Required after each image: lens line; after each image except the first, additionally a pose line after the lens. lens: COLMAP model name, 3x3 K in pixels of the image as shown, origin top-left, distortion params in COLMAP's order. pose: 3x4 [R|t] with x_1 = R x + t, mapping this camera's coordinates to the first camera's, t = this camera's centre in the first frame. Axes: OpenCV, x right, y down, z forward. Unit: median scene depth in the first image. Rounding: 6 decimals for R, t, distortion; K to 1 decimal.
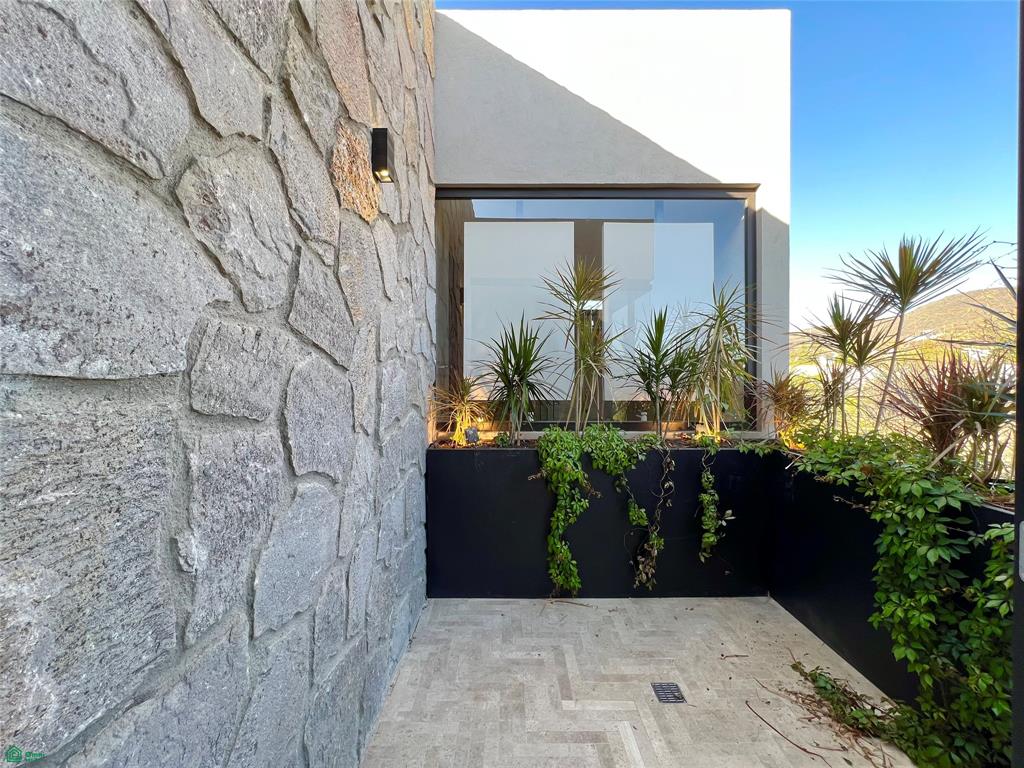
lens RADIAL K [[409.4, 0, 511.7], [0, 409.4, 380.7], [0, 0, 1]] dist [-0.000601, 0.000255]
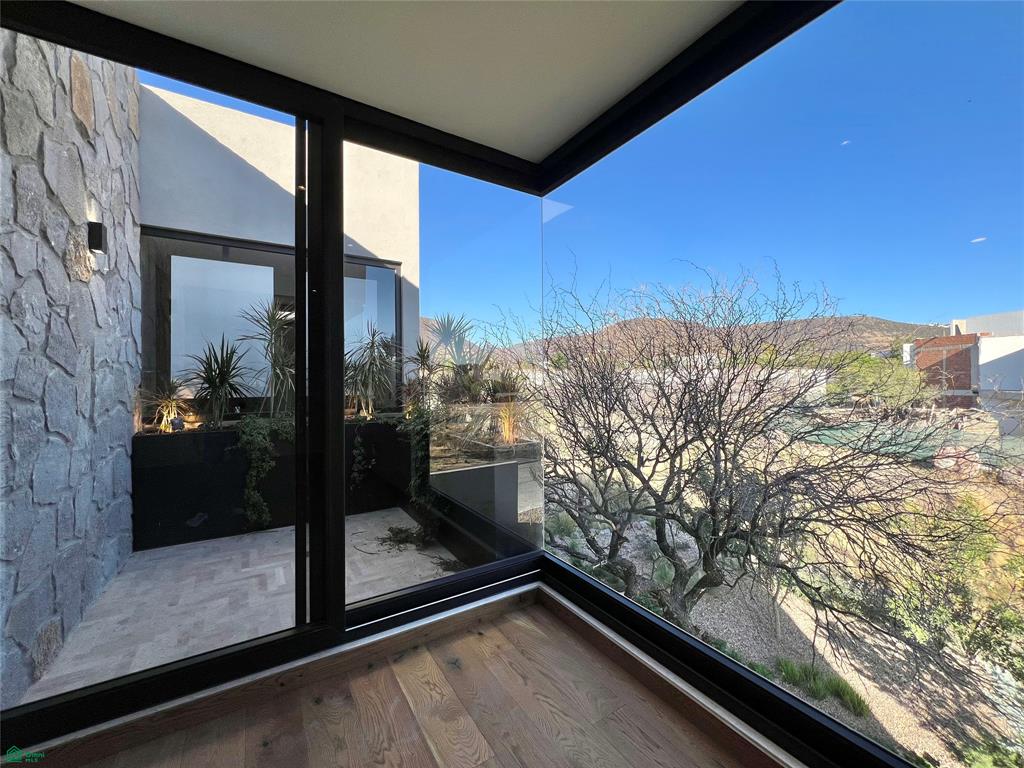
lens RADIAL K [[409.4, 0, 511.7], [0, 409.4, 380.7], [0, 0, 1]] dist [-0.000601, 0.000255]
pose [[0.848033, -0.004296, 0.529926, 0.136339], [0.007719, 0.999961, -0.004247, 0.007239], [-0.529887, 0.007692, 0.848033, -0.809135]]
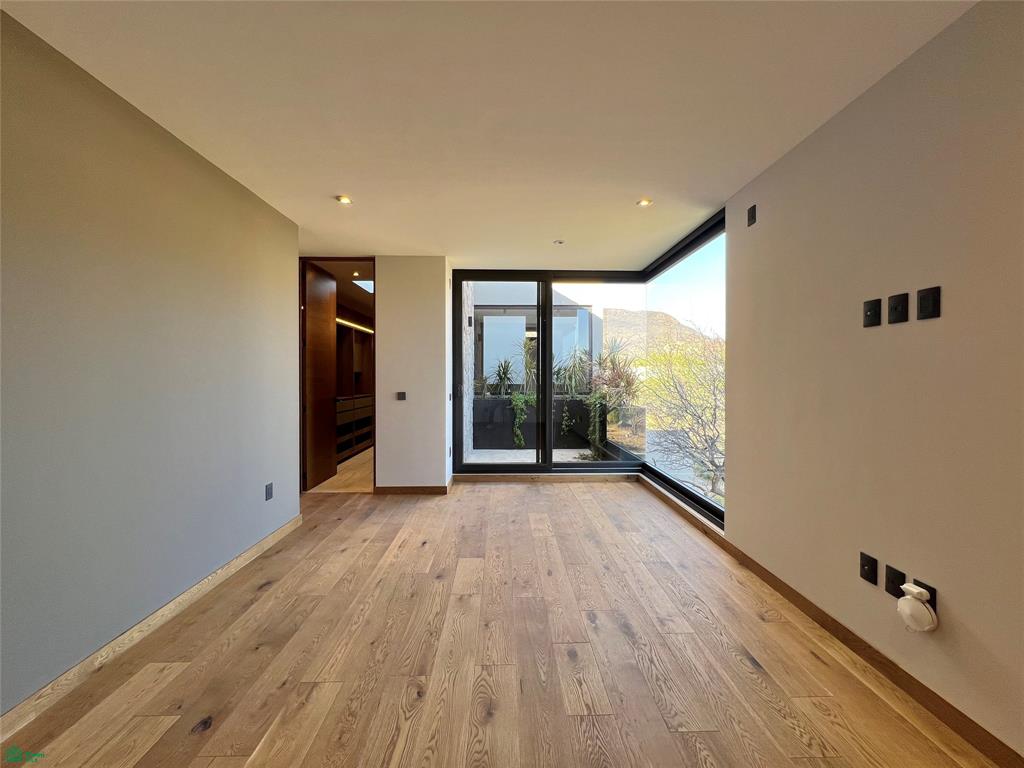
lens RADIAL K [[409.4, 0, 511.7], [0, 409.4, 380.7], [0, 0, 1]] dist [-0.000601, 0.000255]
pose [[0.999812, -0.002045, 0.019259, 0.017232], [0.001900, 0.999970, 0.007565, 0.006380], [-0.019274, -0.007527, 0.999786, -2.221987]]
